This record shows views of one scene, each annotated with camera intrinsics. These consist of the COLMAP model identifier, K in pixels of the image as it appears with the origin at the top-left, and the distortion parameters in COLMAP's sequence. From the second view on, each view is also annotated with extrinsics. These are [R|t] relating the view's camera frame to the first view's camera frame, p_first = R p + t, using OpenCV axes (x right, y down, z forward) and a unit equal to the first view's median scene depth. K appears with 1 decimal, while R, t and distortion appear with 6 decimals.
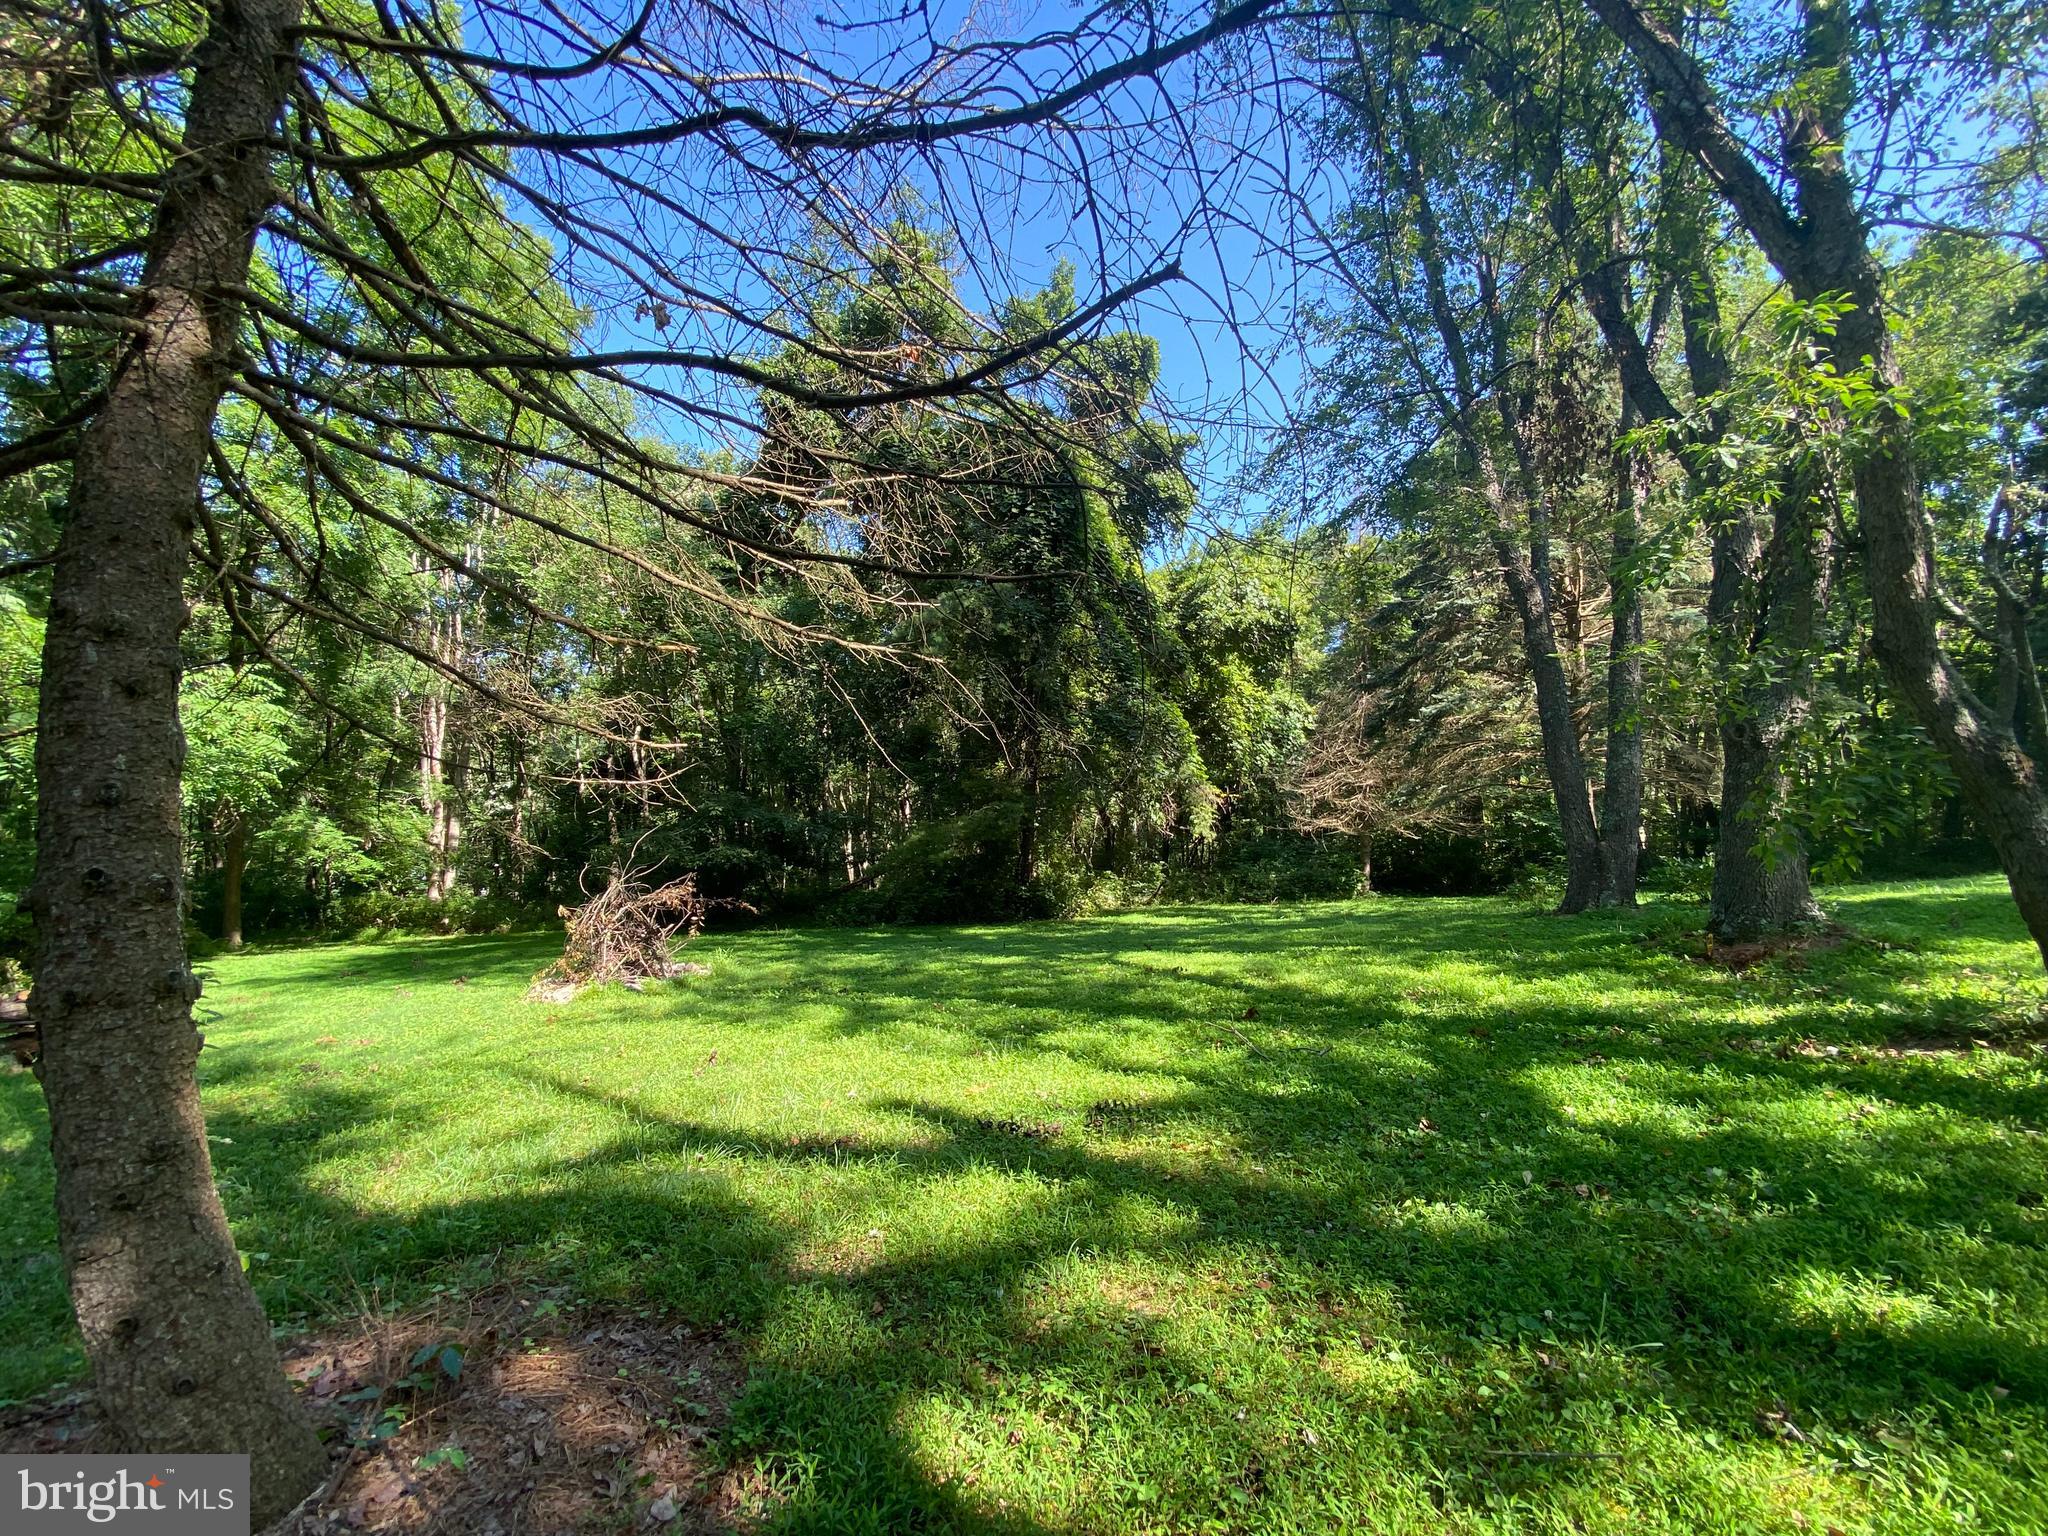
lens RADIAL K [[825.7, 0, 1029.6], [0, 825.7, 771.2], [0, 0, 1]] dist [0.027877, -0.026866]
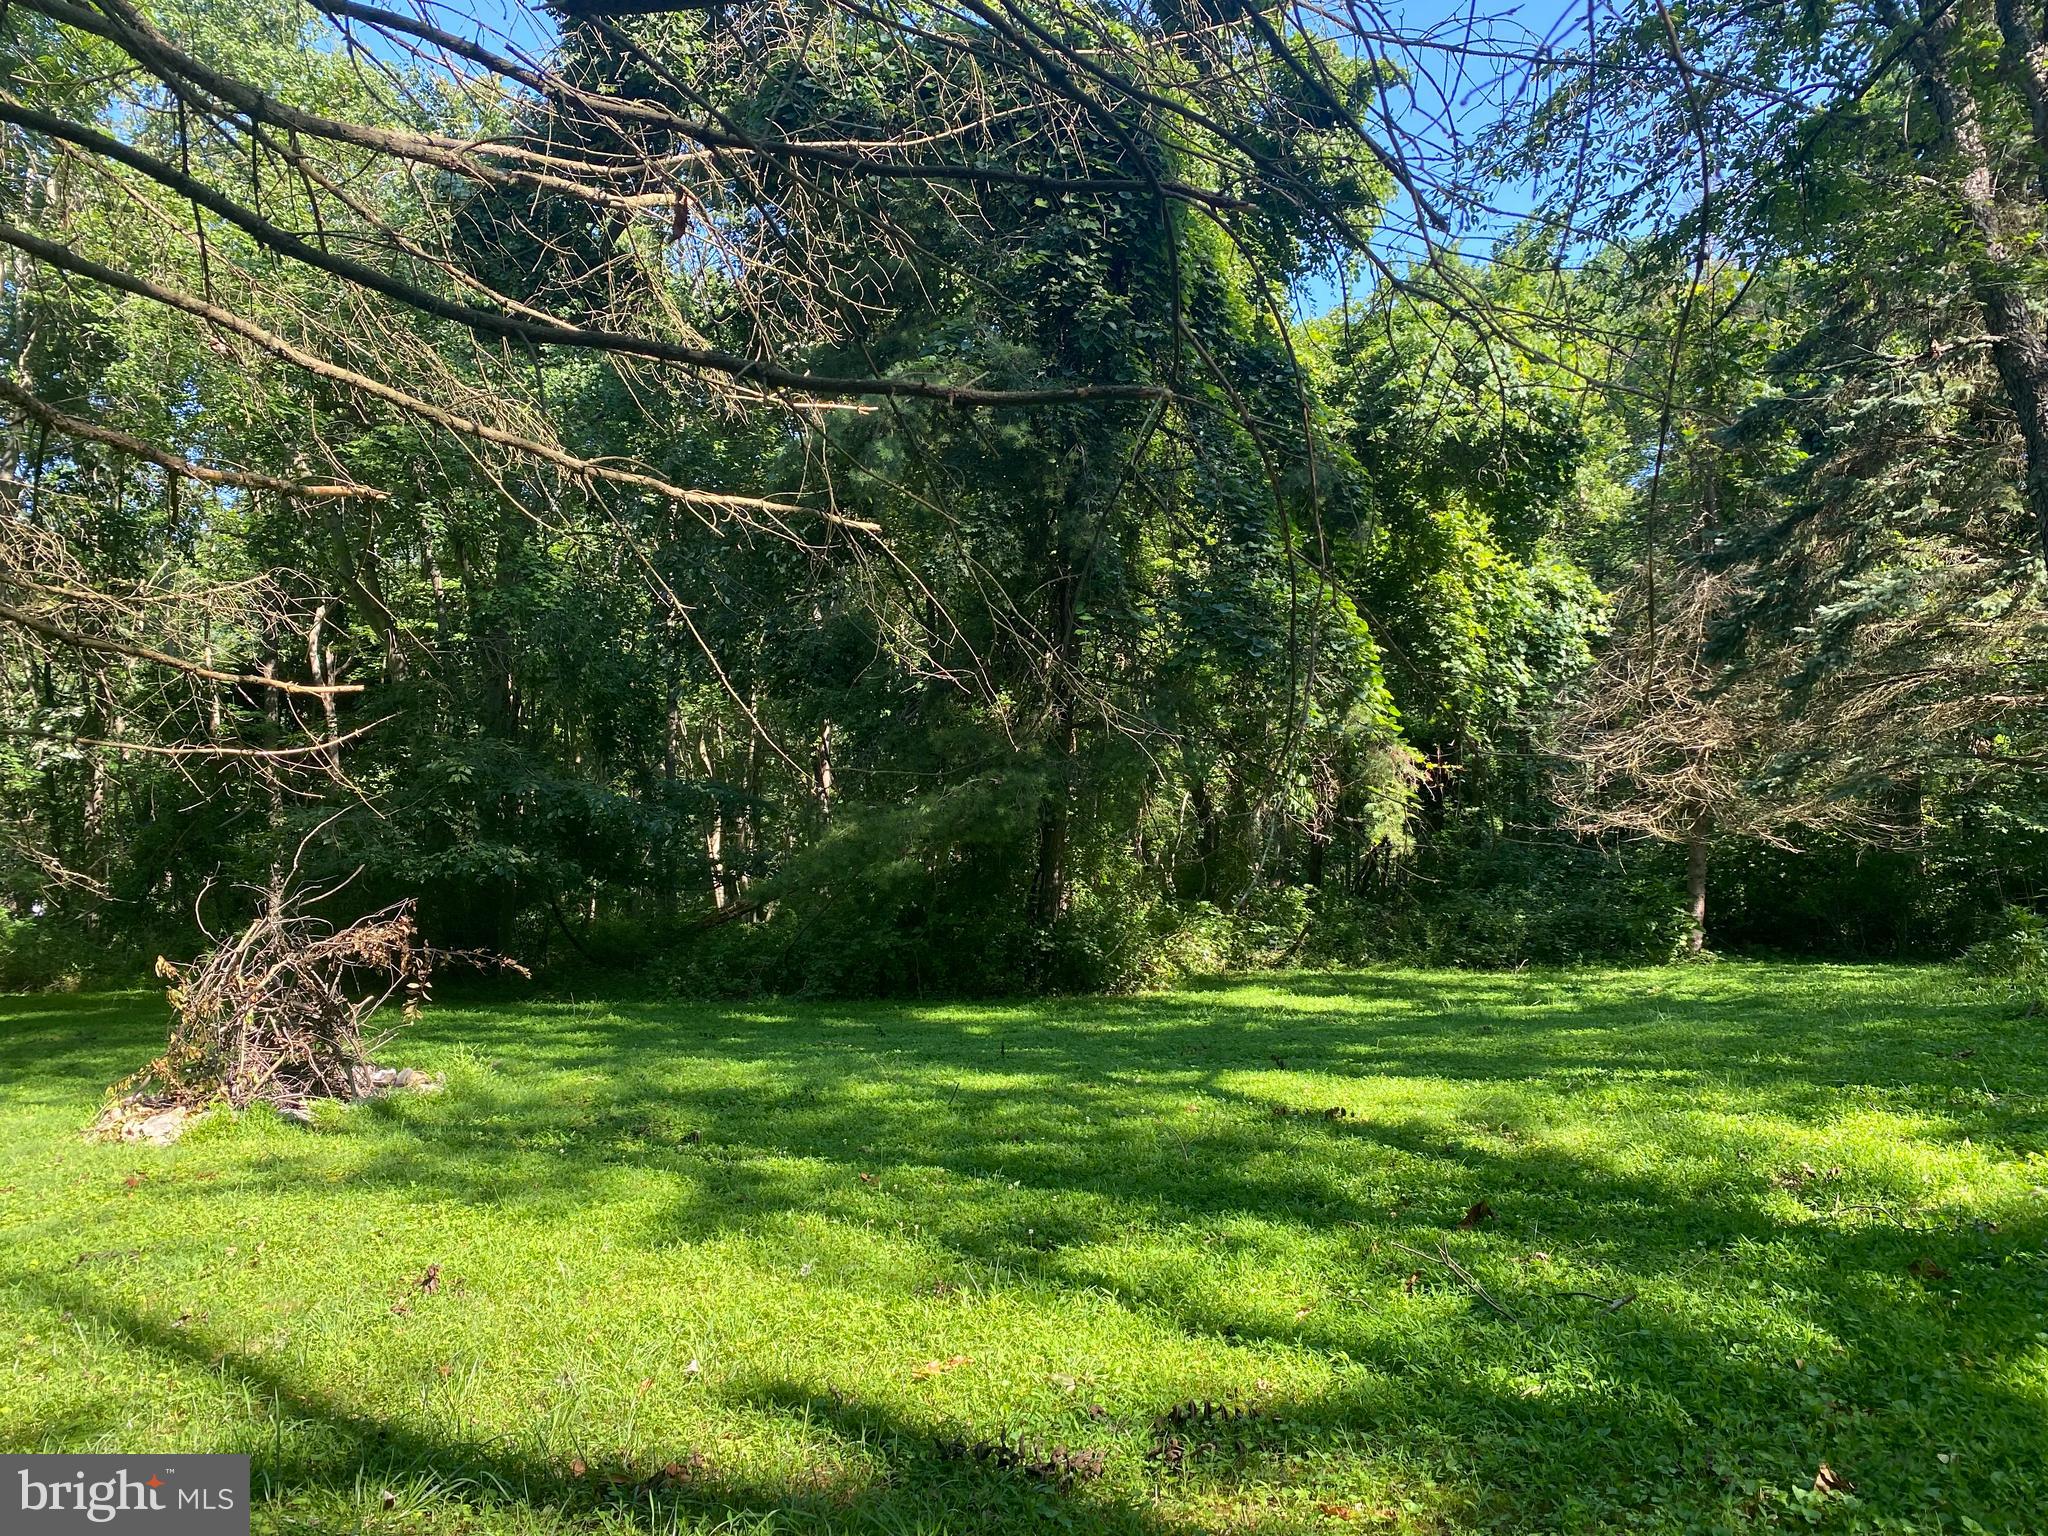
lens RADIAL K [[1396.8, 0, 1056.4], [0, 1396.8, 668.5], [0, 0, 1]] dist [-0.028954, 0.040312]
pose [[0.999713, 0.020739, -0.011967, 0.008544], [-0.020247, 0.999000, 0.039856, -0.063044], [0.012781, -0.039603, 0.999134, 0.128385]]
